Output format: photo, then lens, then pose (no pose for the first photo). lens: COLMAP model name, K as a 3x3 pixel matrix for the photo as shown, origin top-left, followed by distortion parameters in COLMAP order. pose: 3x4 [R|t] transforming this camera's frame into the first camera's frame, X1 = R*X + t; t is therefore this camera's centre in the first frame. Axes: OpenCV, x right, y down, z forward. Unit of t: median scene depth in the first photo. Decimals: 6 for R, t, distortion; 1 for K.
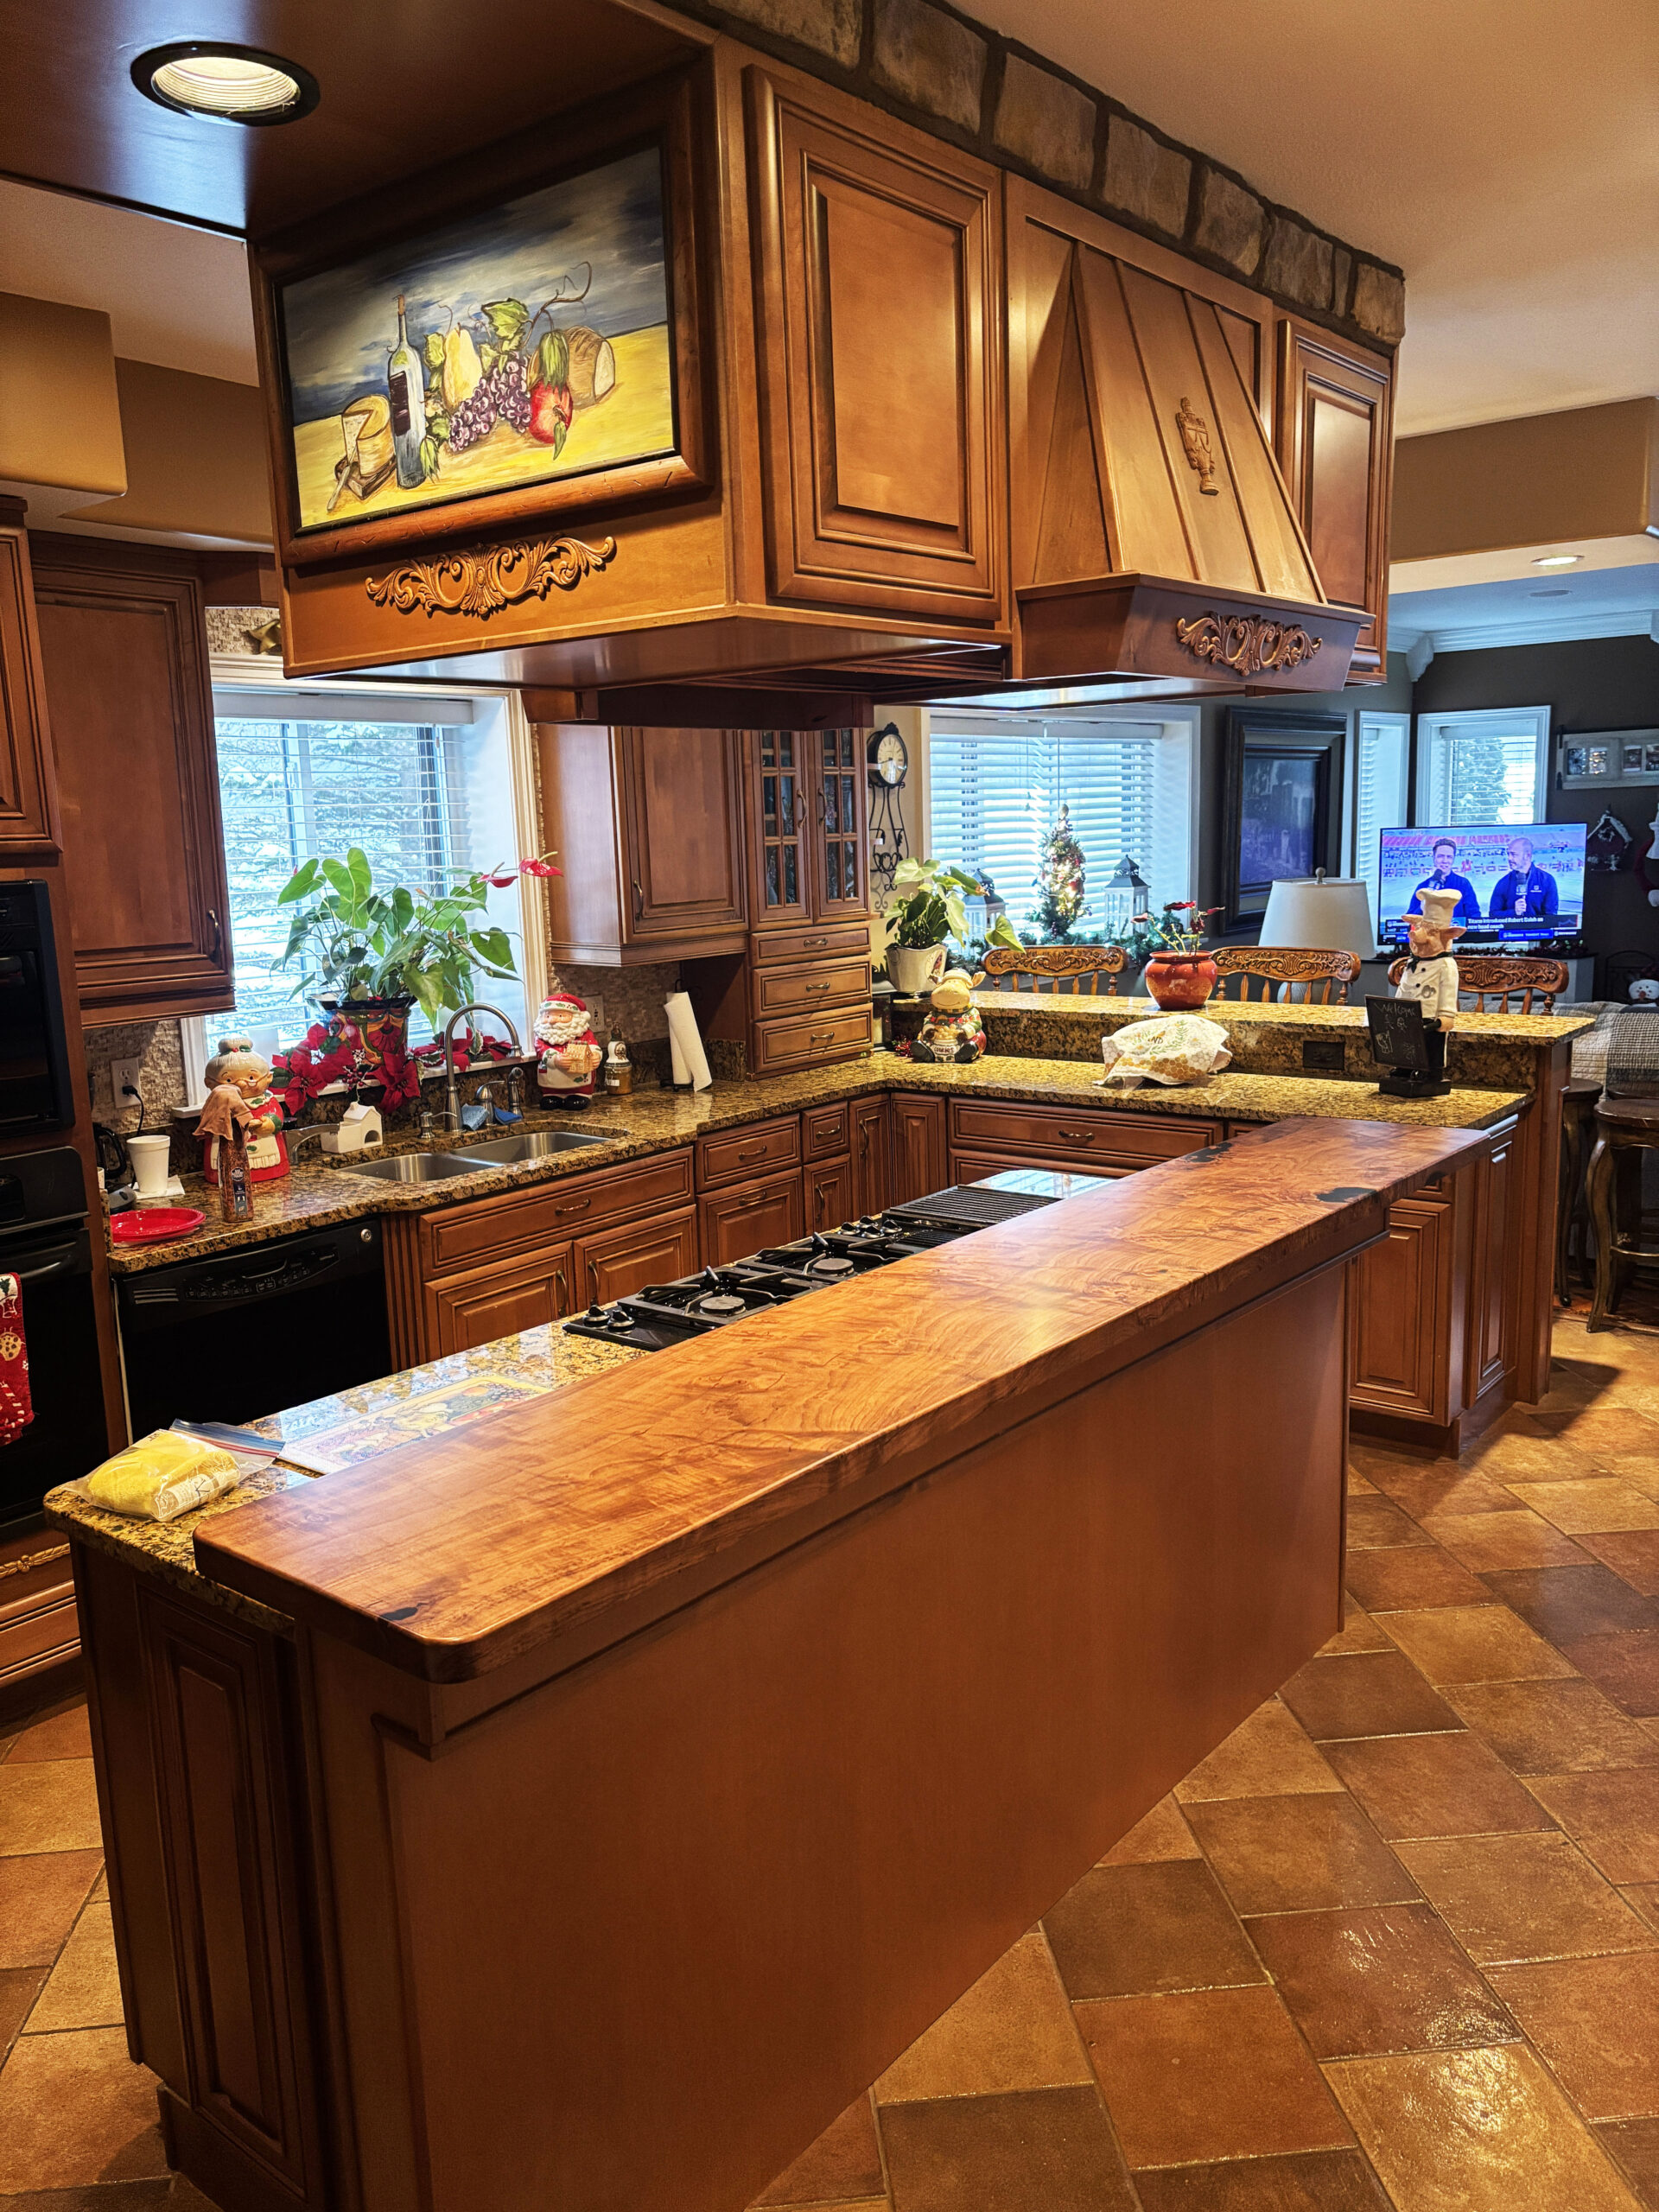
lens RADIAL K [[1667.2, 0, 820.0], [0, 1667.2, 1125.1], [0, 0, 1]] dist [0.051616, -0.055374]
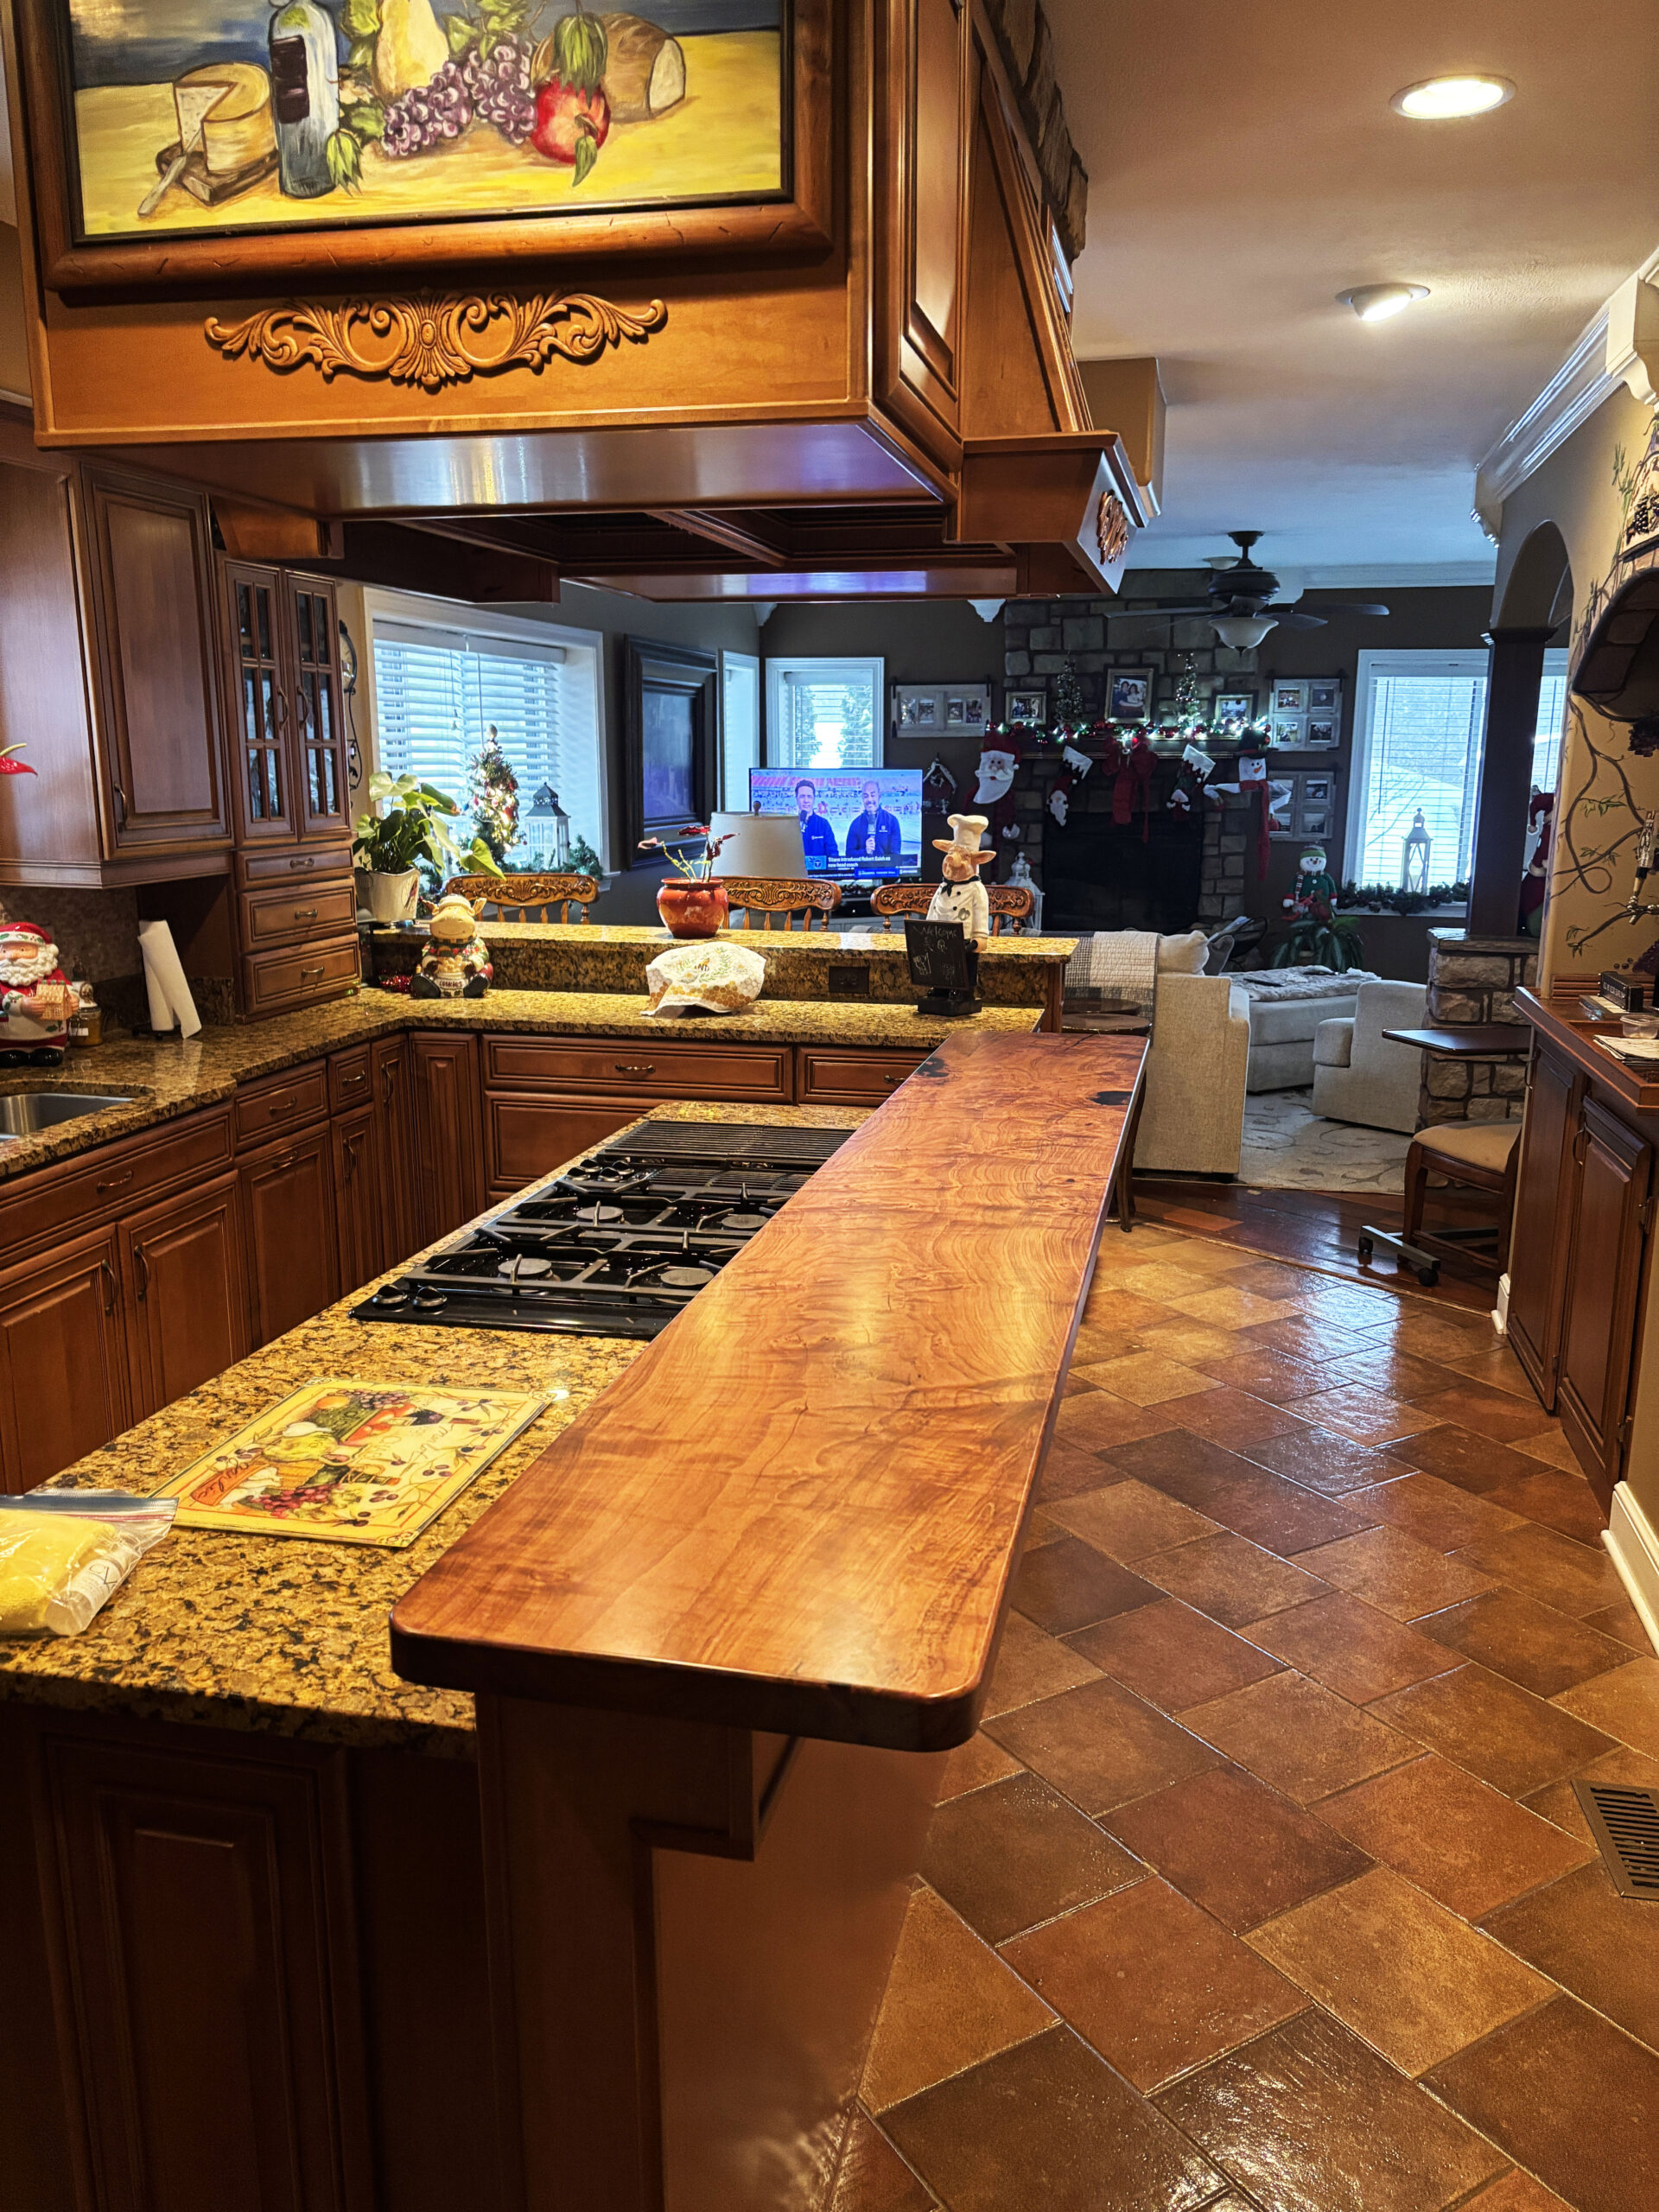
lens RADIAL K [[1667.2, 0, 831.9], [0, 1667.2, 1130.3], [0, 0, 1]] dist [0.051616, -0.055374]
pose [[0.895057, -0.063823, 0.441361, -0.203492], [0.048687, 0.997775, 0.045549, 0.004220], [-0.443286, -0.019280, 0.896173, 0.116101]]
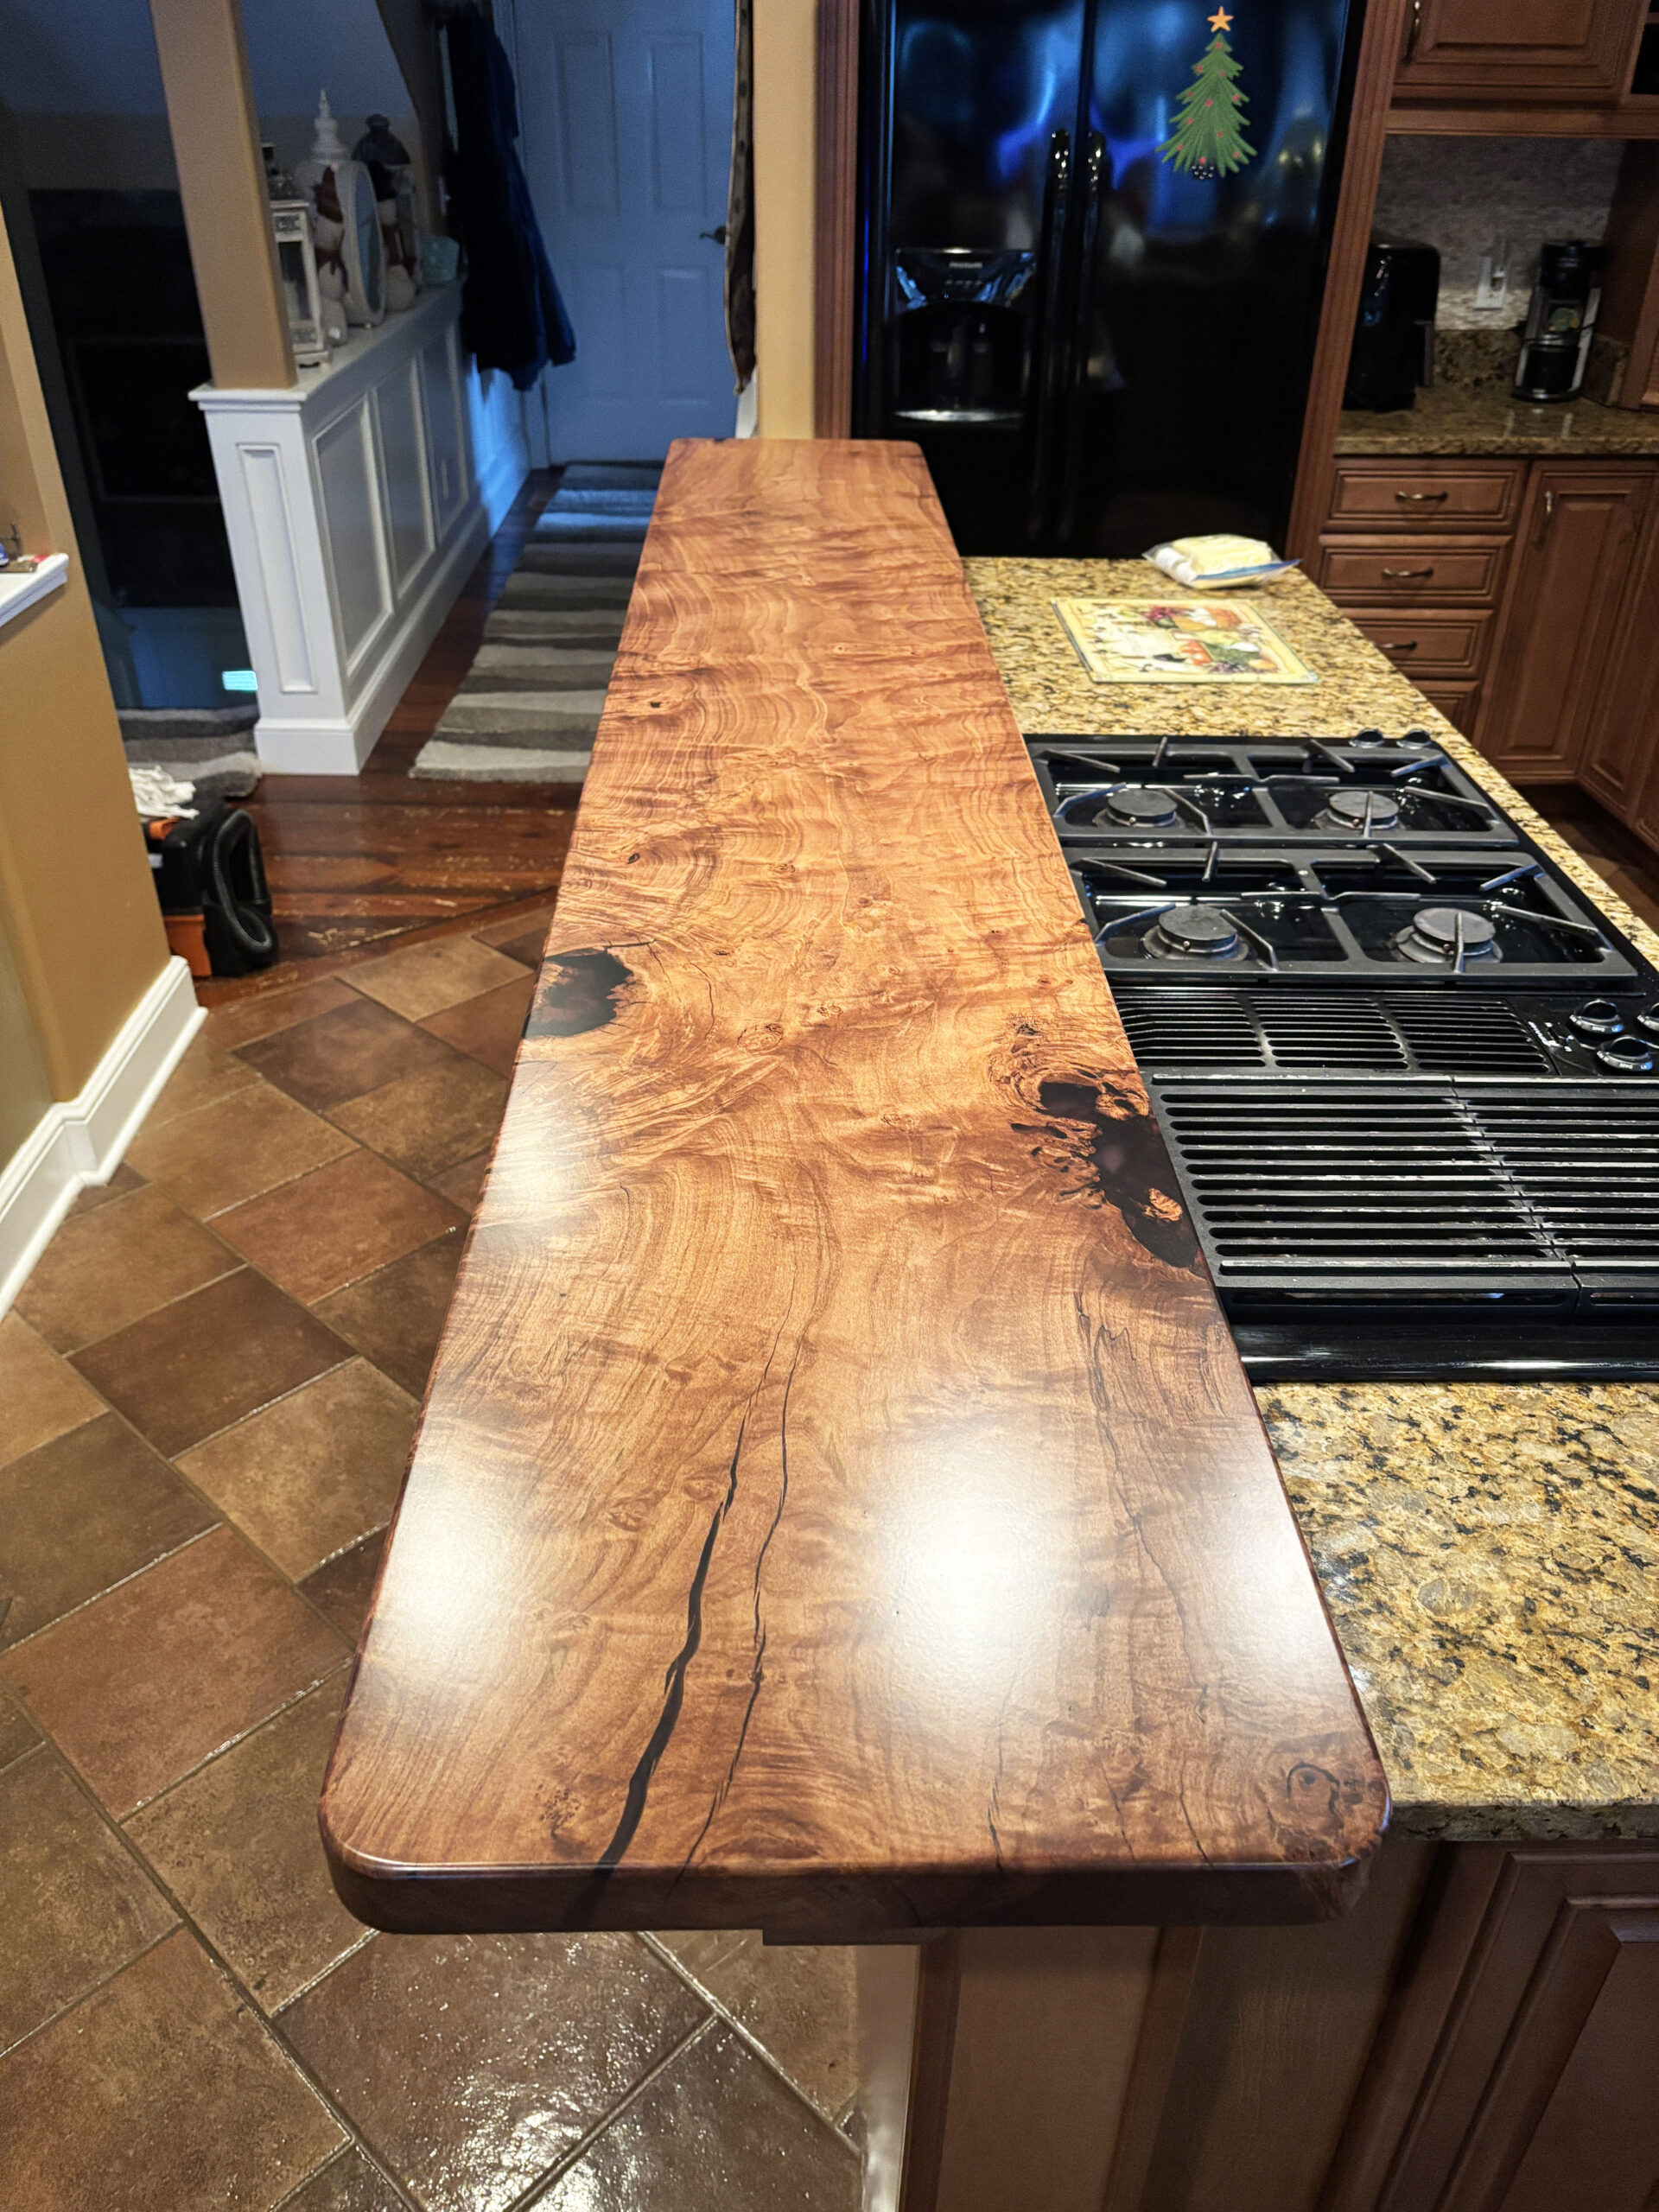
lens RADIAL K [[1667.2, 0, 821.1], [0, 1667.2, 1078.7], [0, 0, 1]] dist [0.051616, -0.055374]
pose [[-0.759245, 0.363744, -0.539664, 0.349621], [-0.104467, 0.750355, 0.652728, -0.154956], [0.642365, 0.551957, -0.531705, 0.892120]]
